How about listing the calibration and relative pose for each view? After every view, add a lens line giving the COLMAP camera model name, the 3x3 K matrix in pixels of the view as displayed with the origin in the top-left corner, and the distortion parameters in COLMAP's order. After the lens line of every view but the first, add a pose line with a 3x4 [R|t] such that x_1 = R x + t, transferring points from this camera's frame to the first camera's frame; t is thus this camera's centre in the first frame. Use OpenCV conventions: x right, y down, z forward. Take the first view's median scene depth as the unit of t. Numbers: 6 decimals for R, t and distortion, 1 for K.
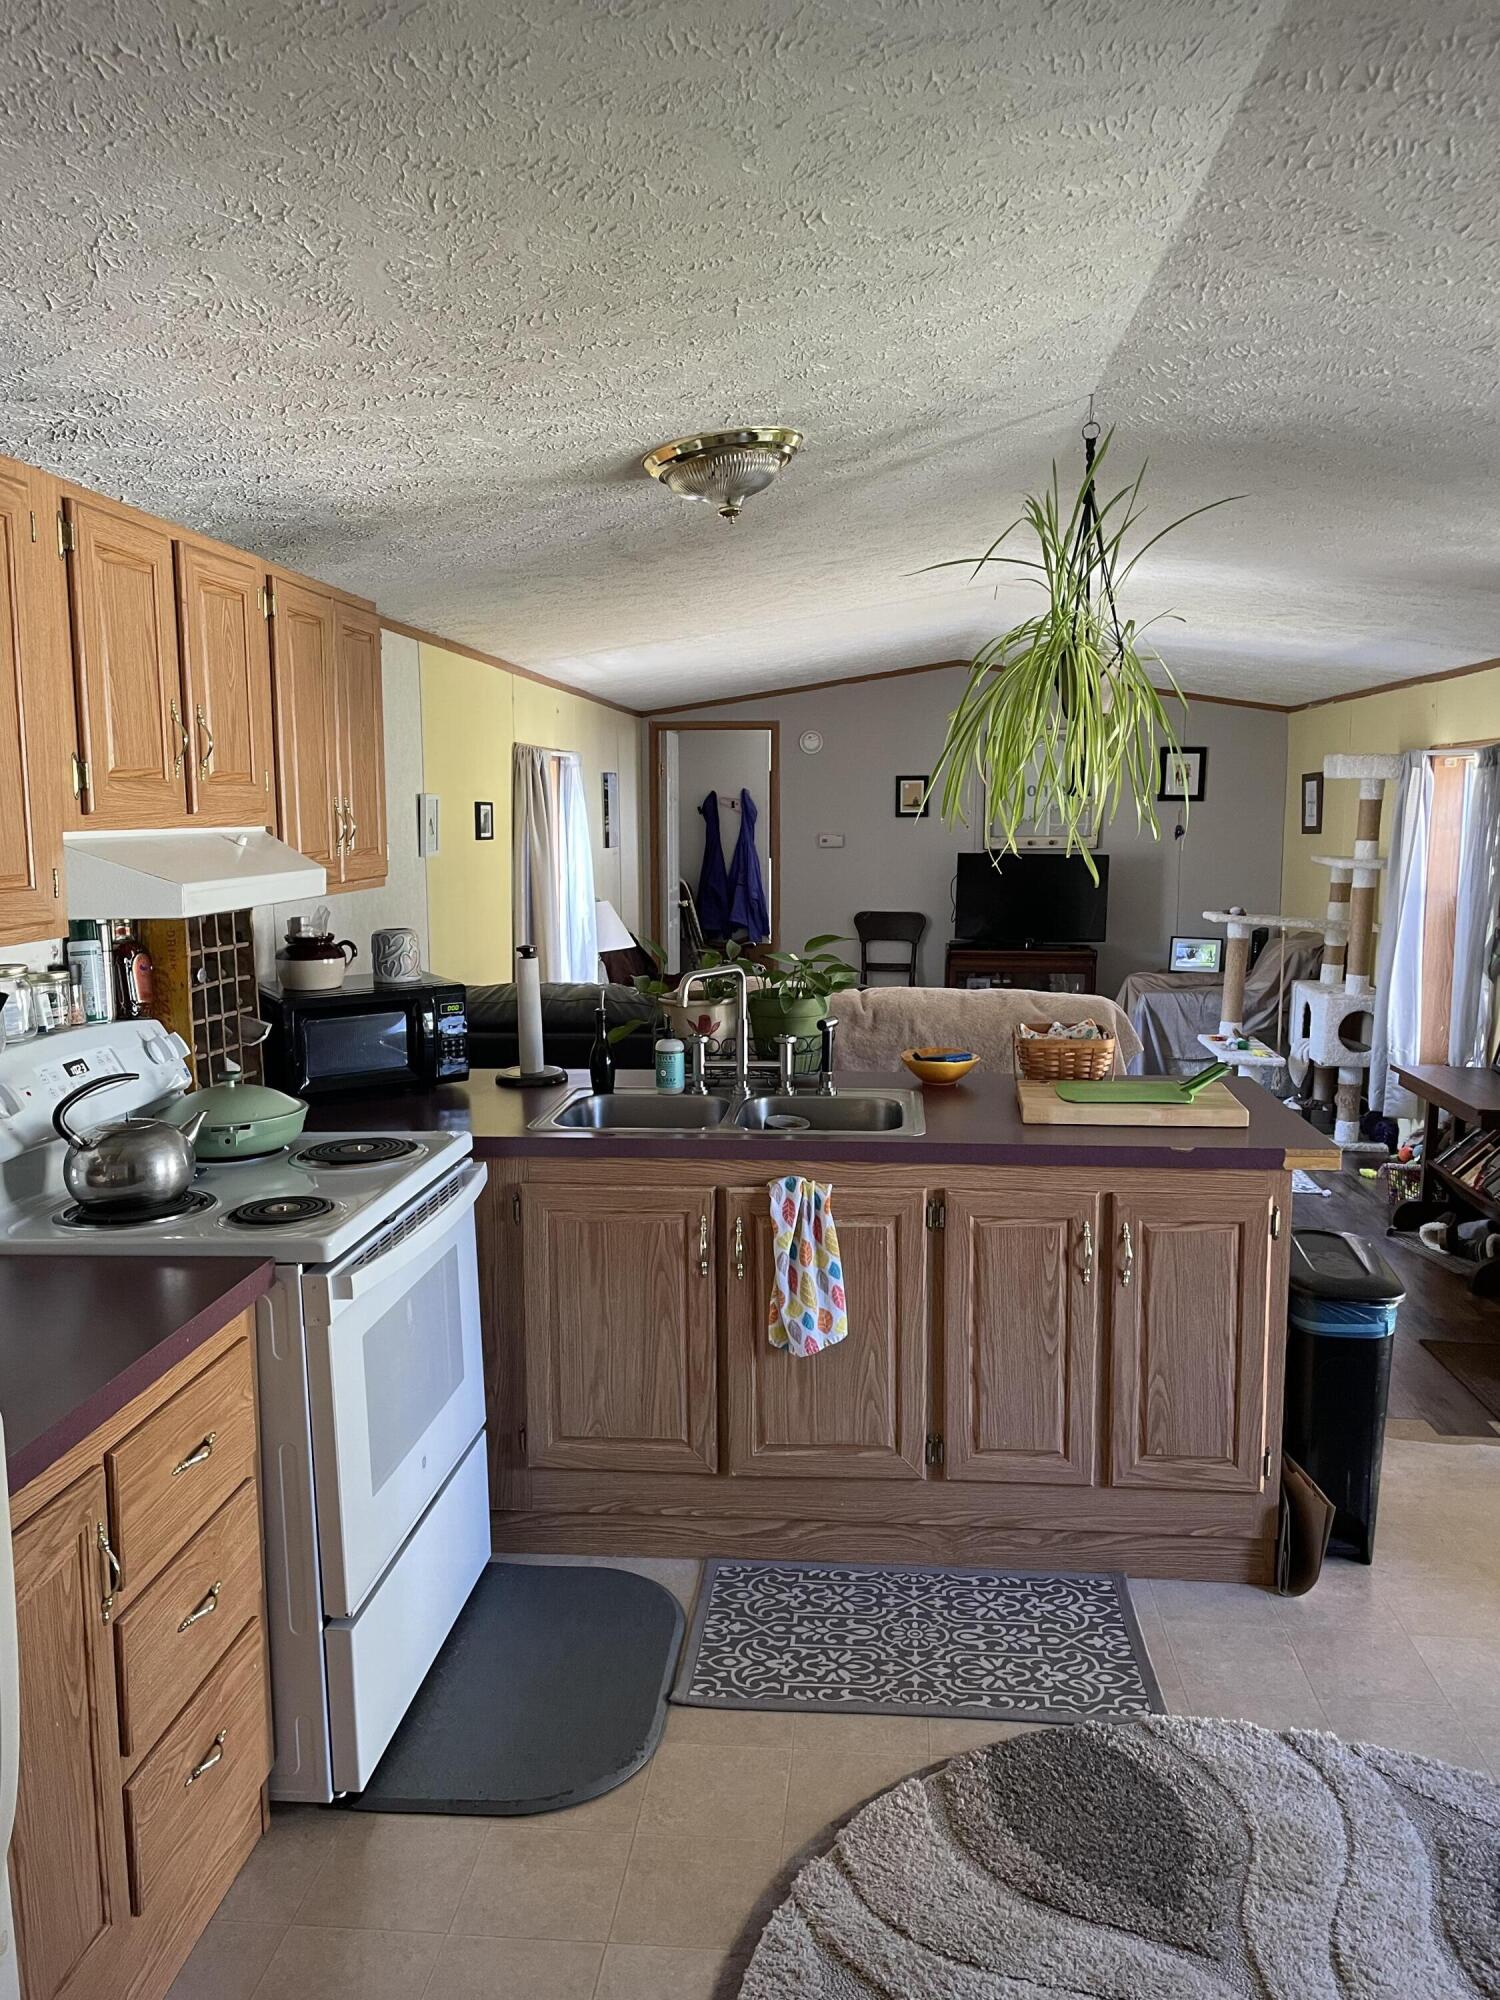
lens RADIAL K [[1506.4, 0, 751.9], [0, 1506.4, 1003.9], [0, 0, 1]] dist [0.007628, -0.000433]
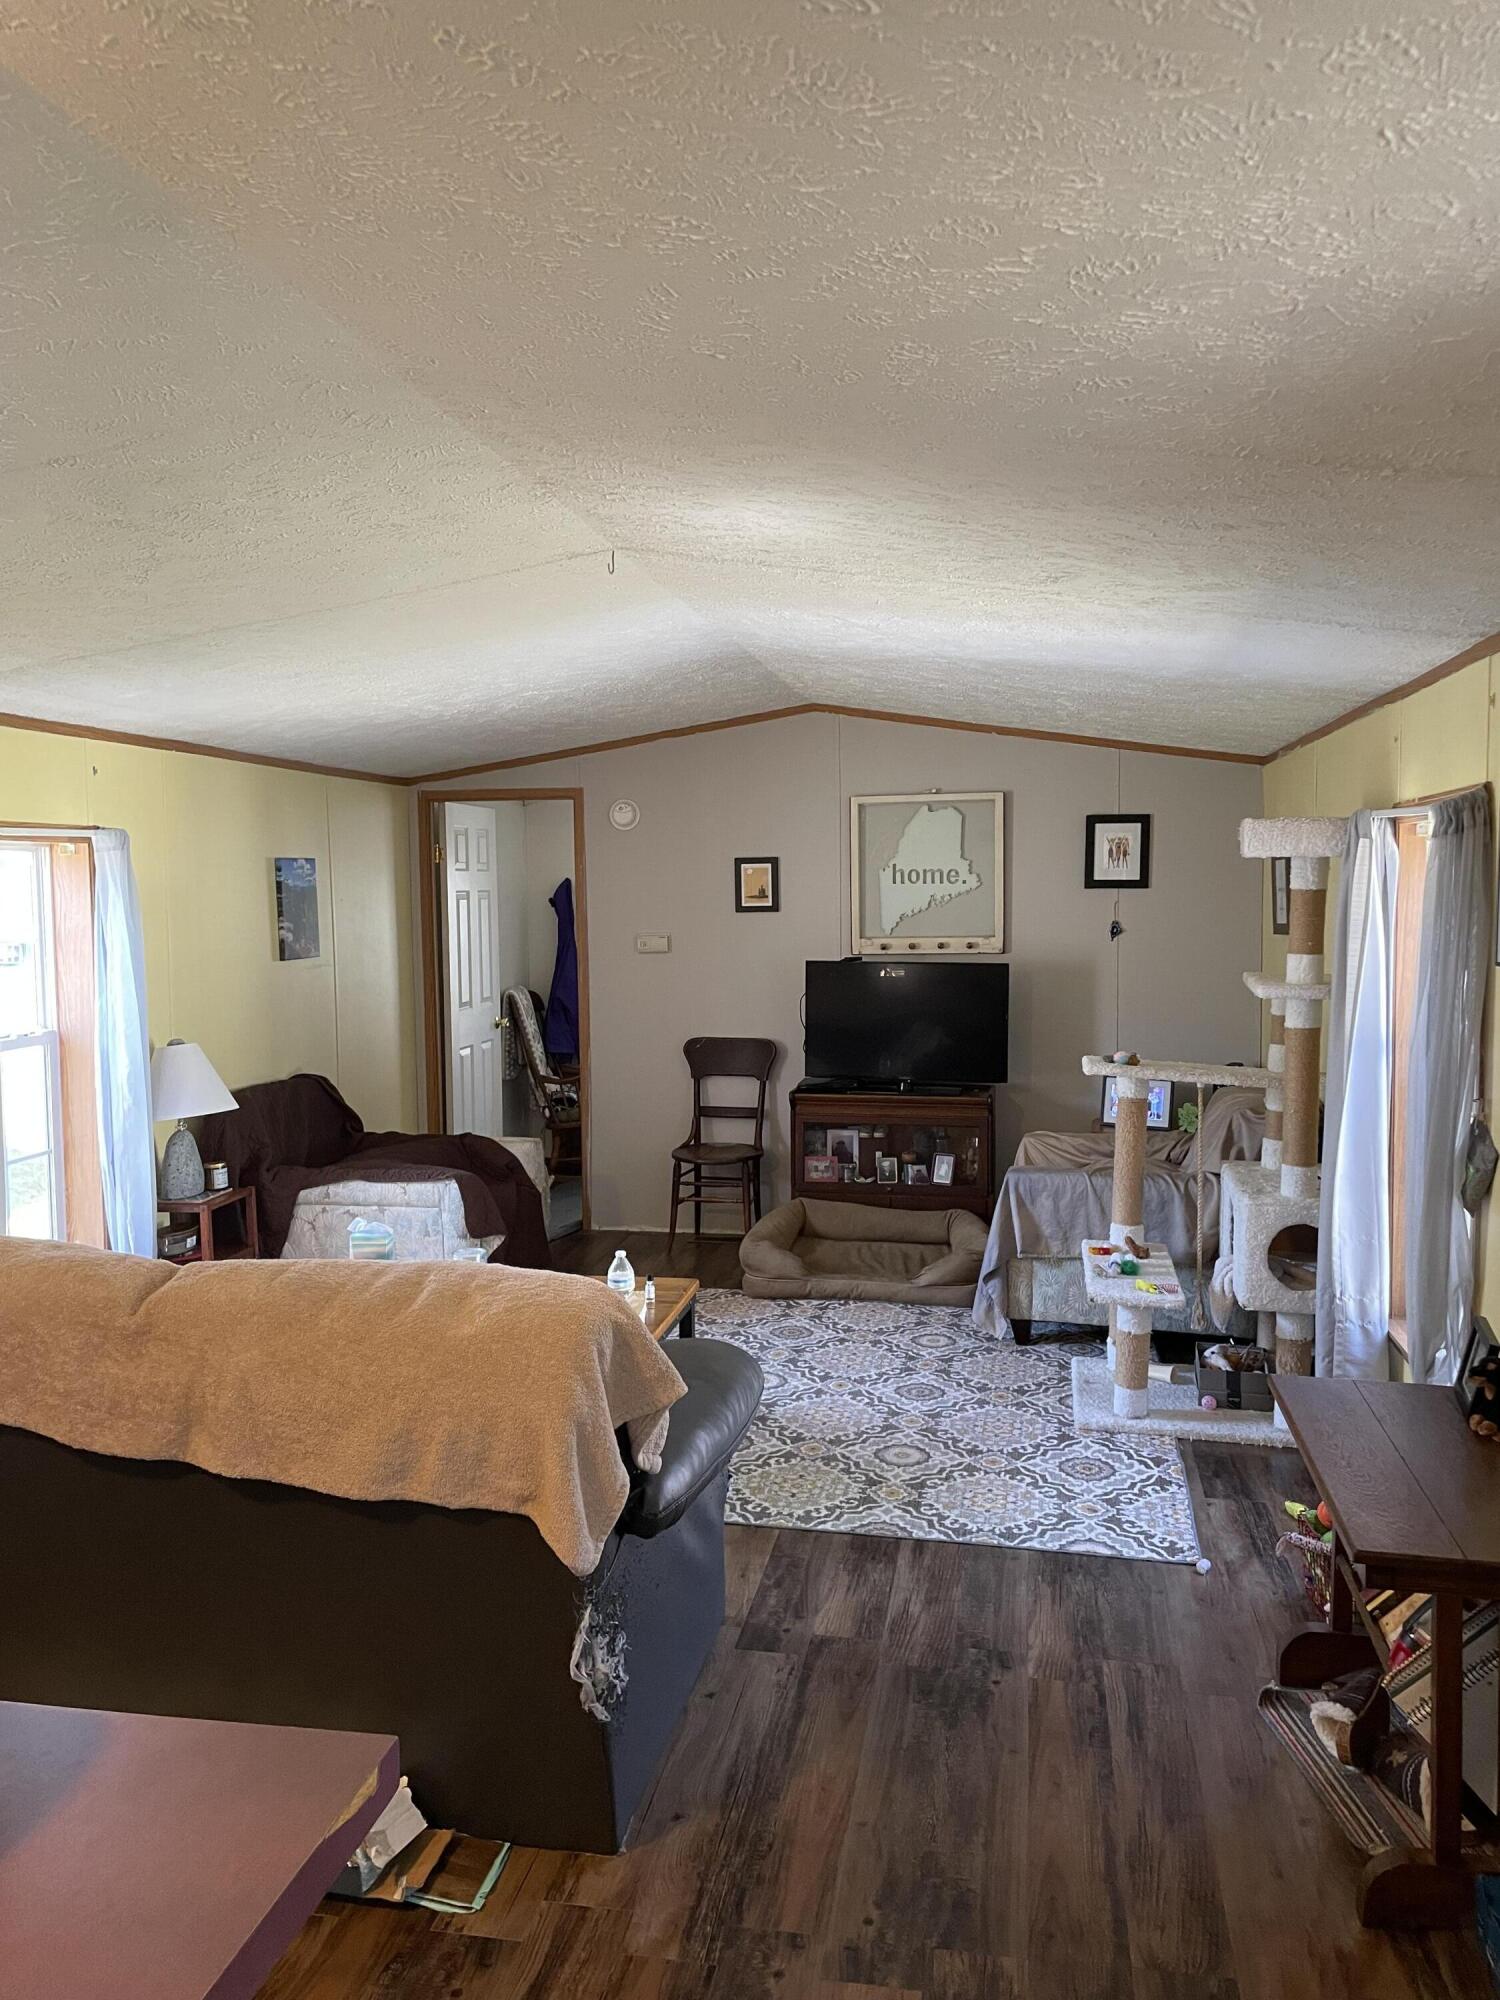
lens RADIAL K [[1506.4, 0, 749.4], [0, 1506.4, 996.3], [0, 0, 1]] dist [0.007628, -0.000433]
pose [[0.995412, -0.002417, -0.095654, 0.219266], [-0.003075, 0.998356, -0.057228, -0.049769], [0.095635, 0.057260, 0.993768, 0.325734]]
